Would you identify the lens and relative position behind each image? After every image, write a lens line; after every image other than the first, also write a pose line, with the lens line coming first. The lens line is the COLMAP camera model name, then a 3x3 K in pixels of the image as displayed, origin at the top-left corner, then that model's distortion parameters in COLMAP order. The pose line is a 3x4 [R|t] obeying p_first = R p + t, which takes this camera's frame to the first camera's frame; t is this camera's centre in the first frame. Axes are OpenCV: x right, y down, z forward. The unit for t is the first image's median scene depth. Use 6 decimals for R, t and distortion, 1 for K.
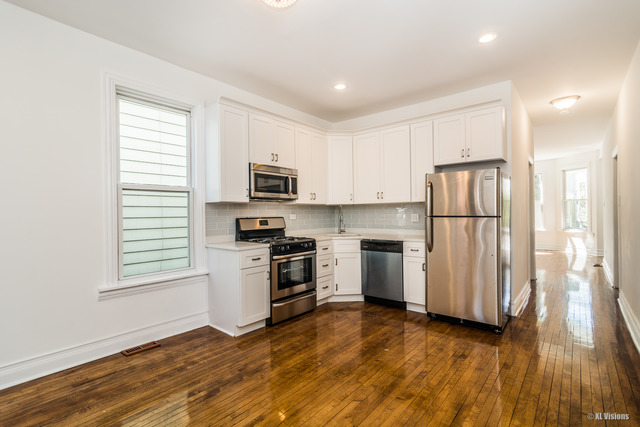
lens RADIAL K [[295.4, 0, 322.3], [0, 295.4, 213.4], [0, 0, 1]] dist [0.002545, 0.000036]
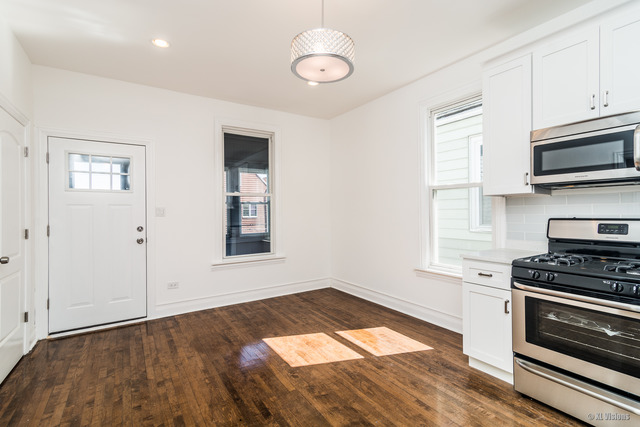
lens RADIAL K [[303.3, 0, 317.1], [0, 303.3, 213.9], [0, 0, 1]] dist [-0.000315, 0.000184]
pose [[-0.293737, 0.017455, -0.955727, 0.505974], [0.012694, 0.999816, 0.014359, -0.008476], [0.955802, -0.007914, -0.293905, 0.719692]]
